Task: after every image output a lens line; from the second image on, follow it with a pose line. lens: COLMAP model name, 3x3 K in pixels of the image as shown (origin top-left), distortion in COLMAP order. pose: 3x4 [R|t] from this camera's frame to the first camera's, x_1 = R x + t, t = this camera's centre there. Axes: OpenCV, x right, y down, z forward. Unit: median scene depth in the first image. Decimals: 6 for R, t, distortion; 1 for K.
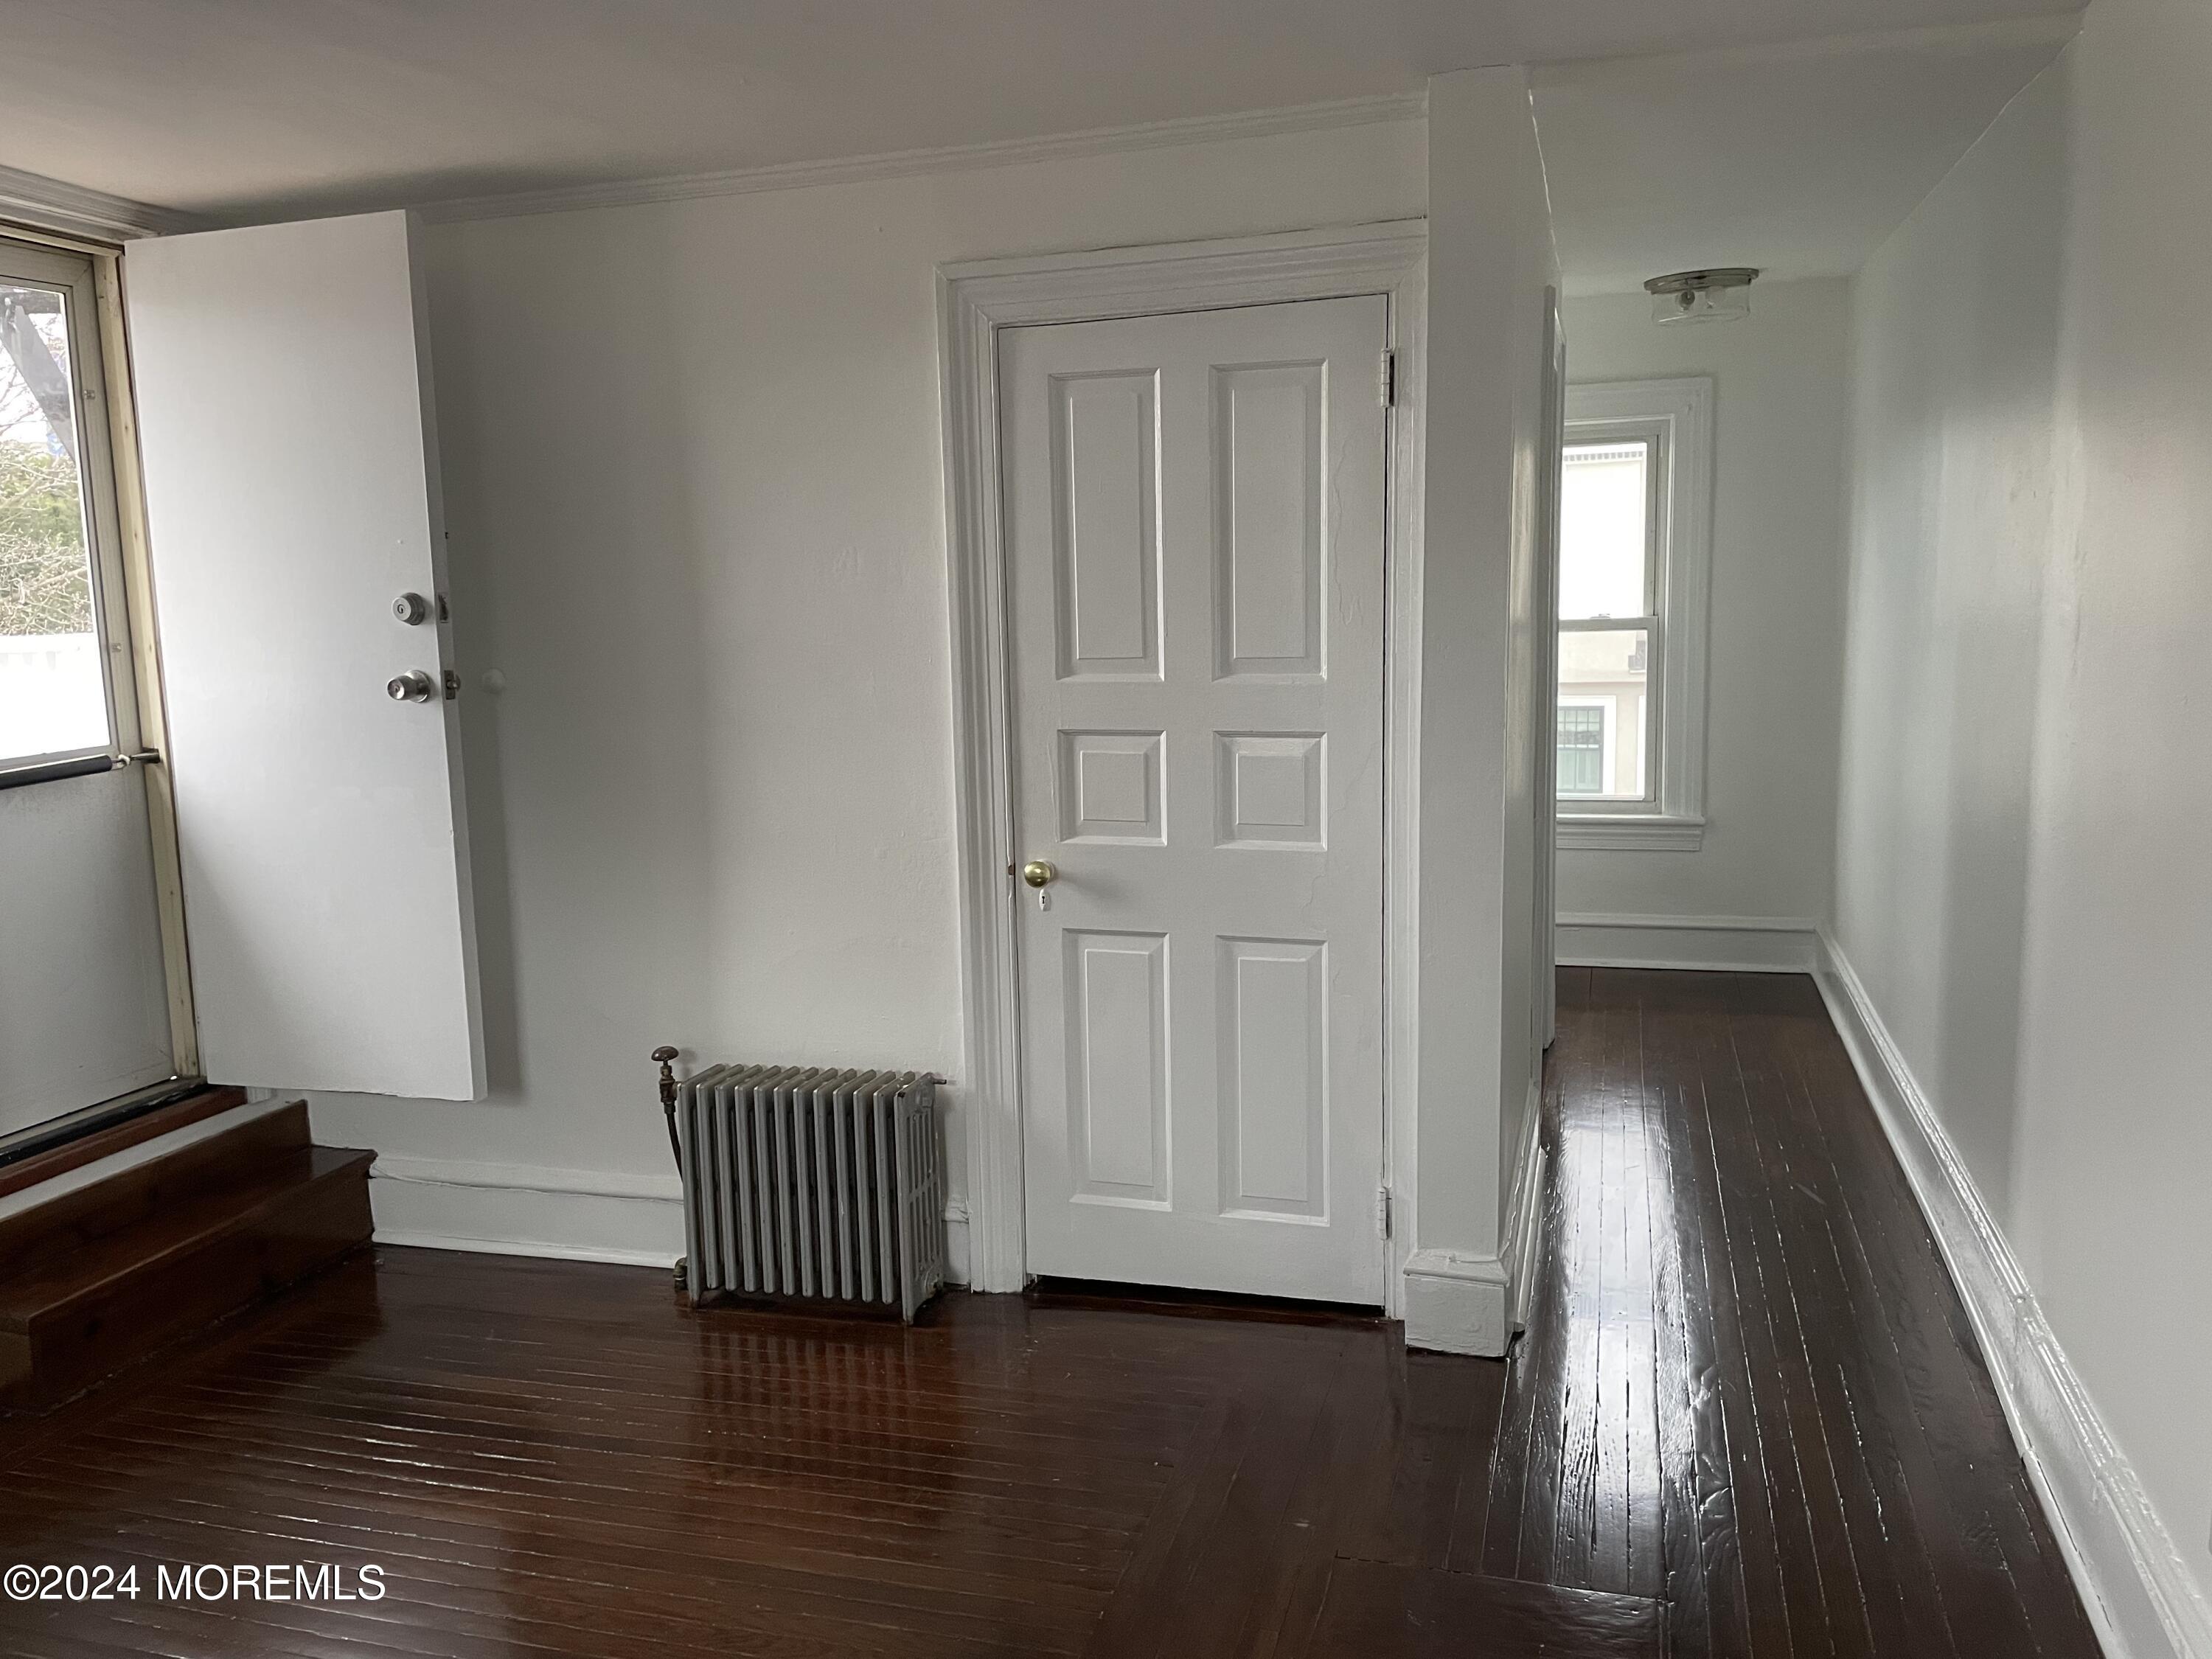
lens RADIAL K [[1661.7, 0, 1119.7], [0, 1661.7, 798.6], [0, 0, 1]] dist [0.096894, -0.116331]
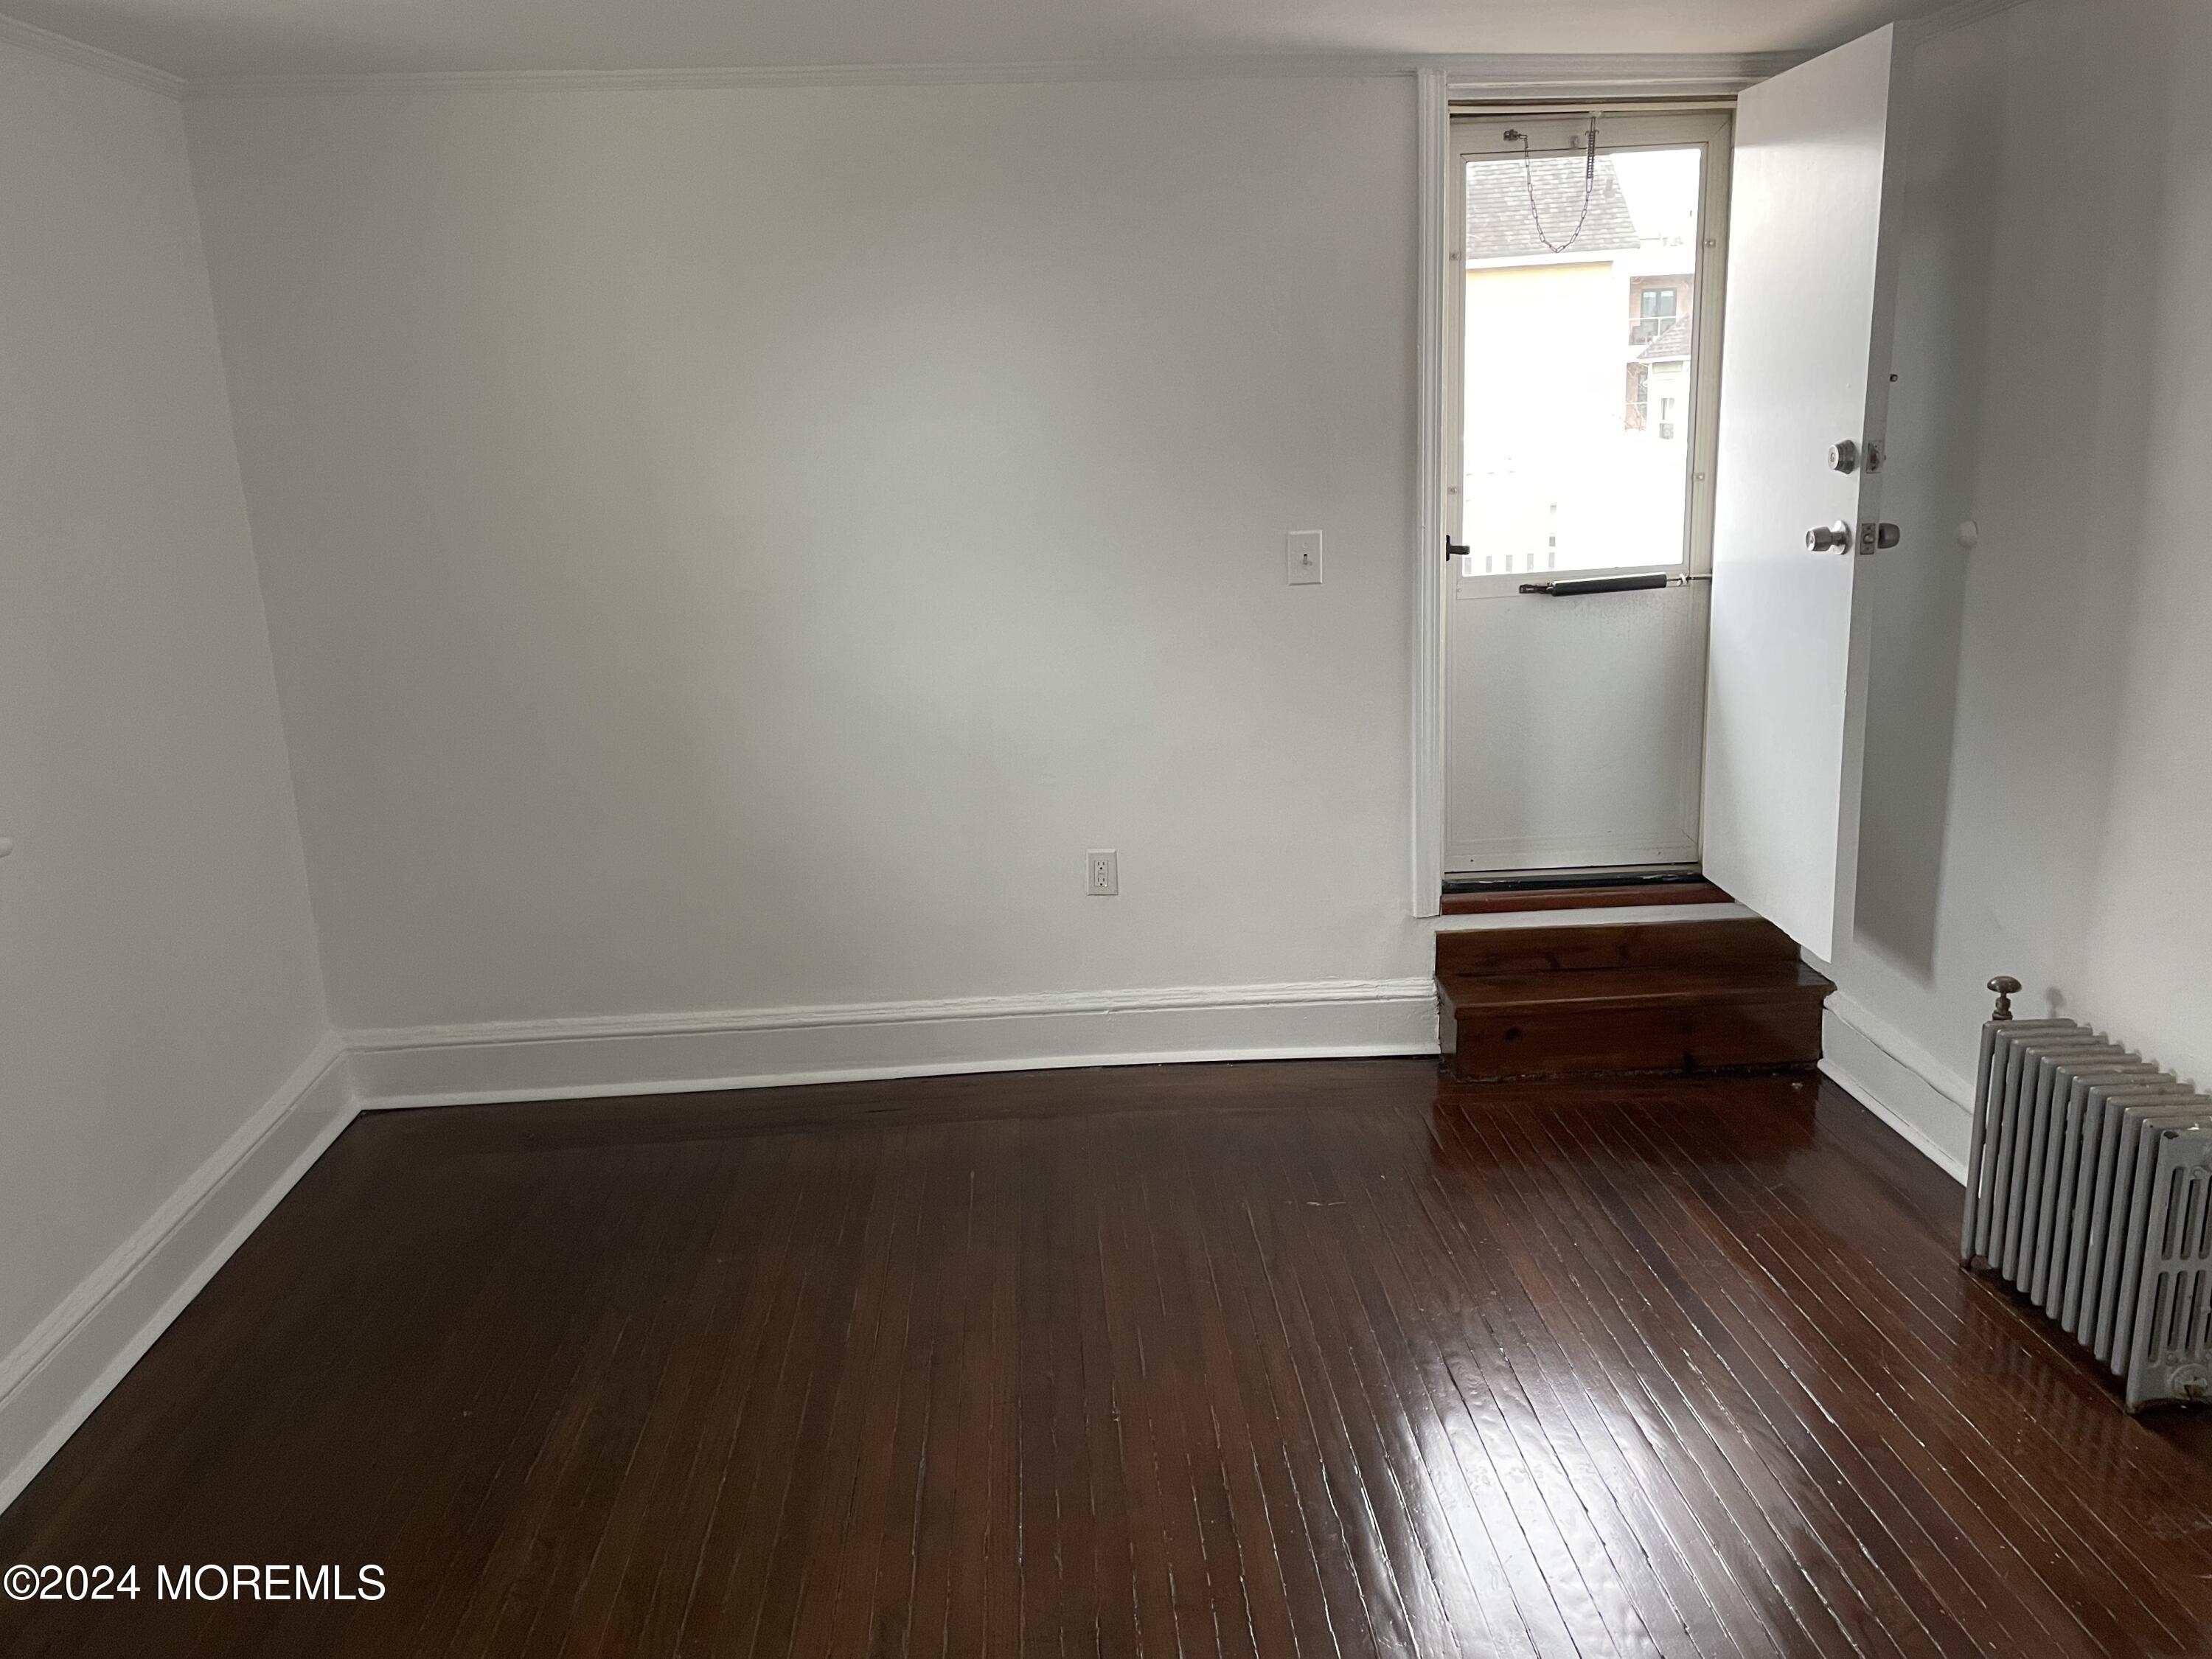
lens RADIAL K [[1661.7, 0, 1119.7], [0, 1661.7, 798.6], [0, 0, 1]] dist [0.096894, -0.116331]
pose [[0.344159, 0.231409, -0.909947, 0.345435], [-0.097348, 0.972723, 0.210555, -0.081258], [0.933851, 0.016117, 0.357299, 0.257509]]
